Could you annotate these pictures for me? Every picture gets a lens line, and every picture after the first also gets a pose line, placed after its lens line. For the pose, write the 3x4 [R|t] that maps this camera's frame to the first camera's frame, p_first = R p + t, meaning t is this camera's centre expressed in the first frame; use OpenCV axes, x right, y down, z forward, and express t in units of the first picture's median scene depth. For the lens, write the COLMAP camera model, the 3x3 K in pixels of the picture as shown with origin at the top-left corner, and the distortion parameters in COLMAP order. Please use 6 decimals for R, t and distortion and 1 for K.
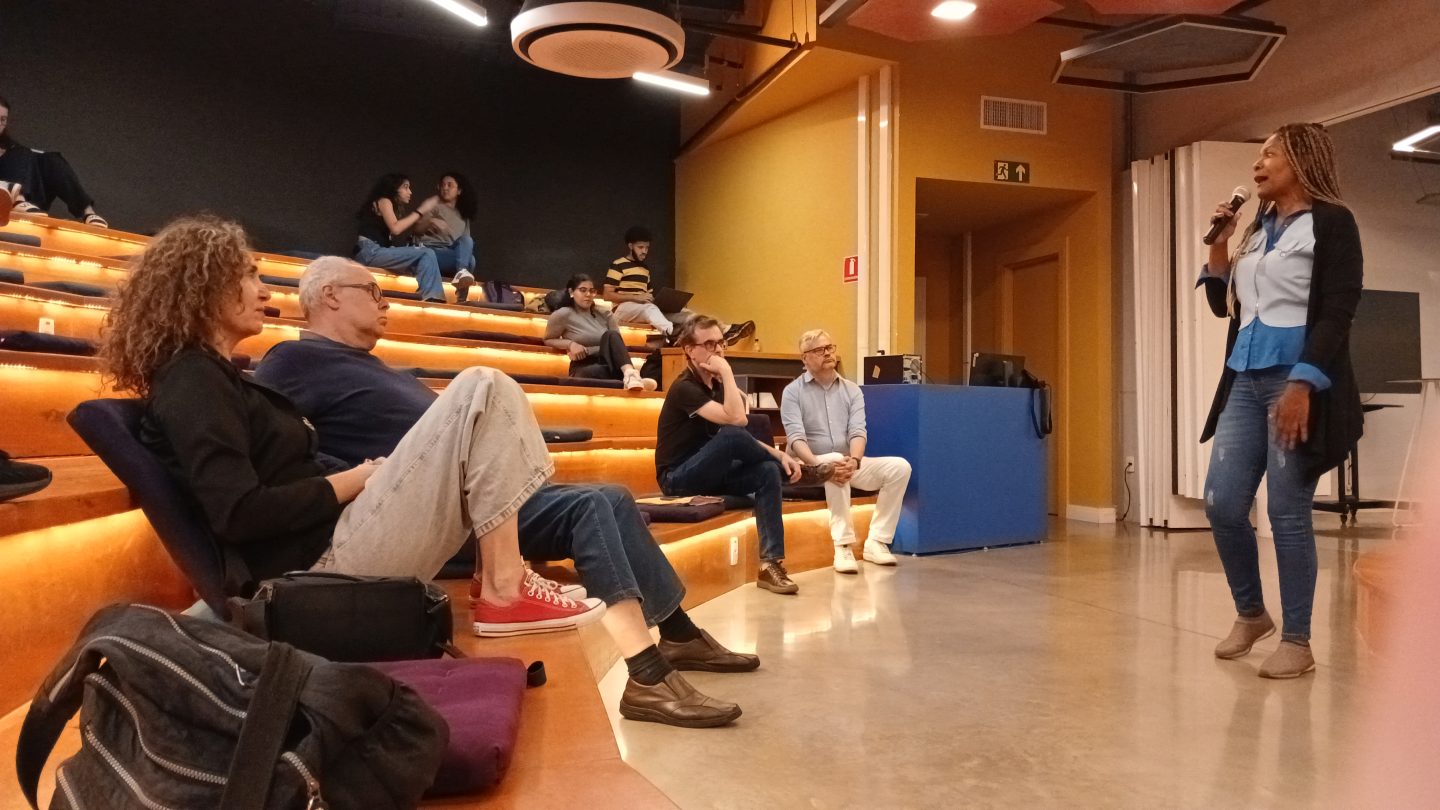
lens RADIAL K [[1106.5, 0, 722.9], [0, 1106.5, 402.4], [0, 0, 1]] dist [0.072322, -0.144144]
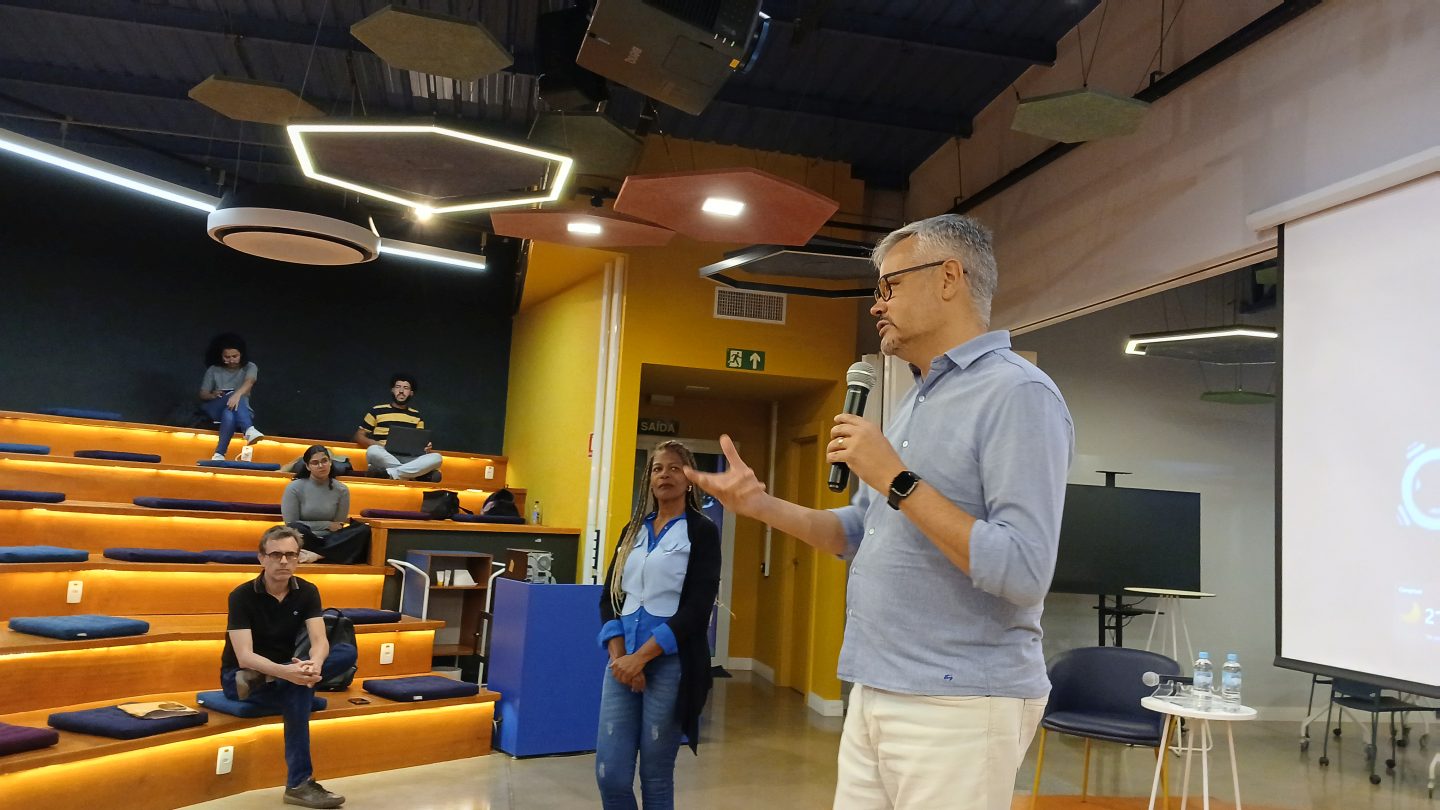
lens RADIAL K [[1106.5, 0, 724.3], [0, 1106.5, 397.0], [0, 0, 1]] dist [0.072322, -0.144144]
pose [[0.994570, 0.044025, -0.094304, 0.340613], [-0.052473, 0.994643, -0.089060, -0.081919], [0.089878, 0.093525, 0.991552, -0.008680]]
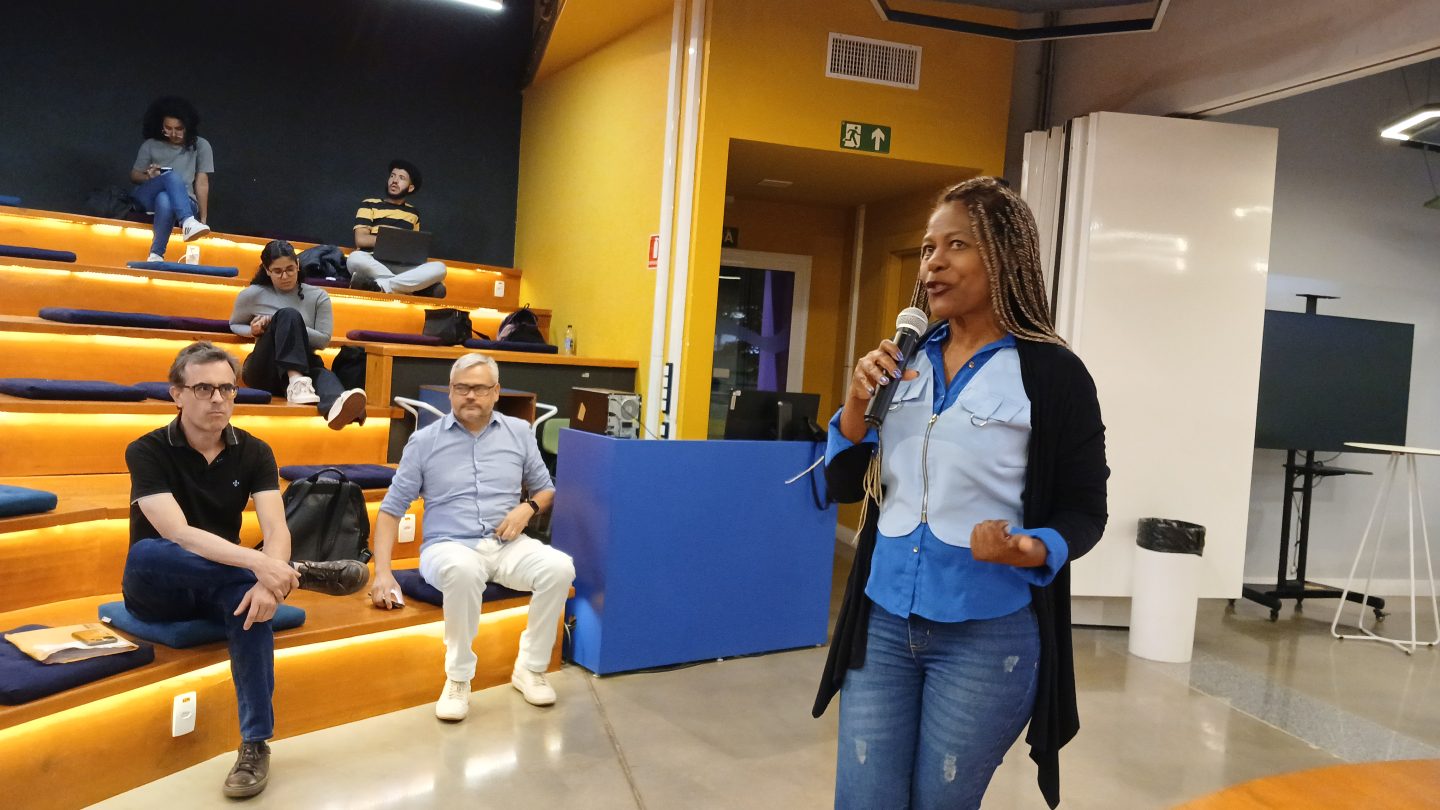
lens RADIAL K [[1106.5, 0, 721.6], [0, 1106.5, 404.4], [0, 0, 1]] dist [0.072322, -0.144144]
pose [[0.996340, 0.069665, -0.049529, 0.213660], [-0.066309, 0.995584, 0.066454, -0.069939], [0.053940, -0.062927, 0.996559, 0.228440]]
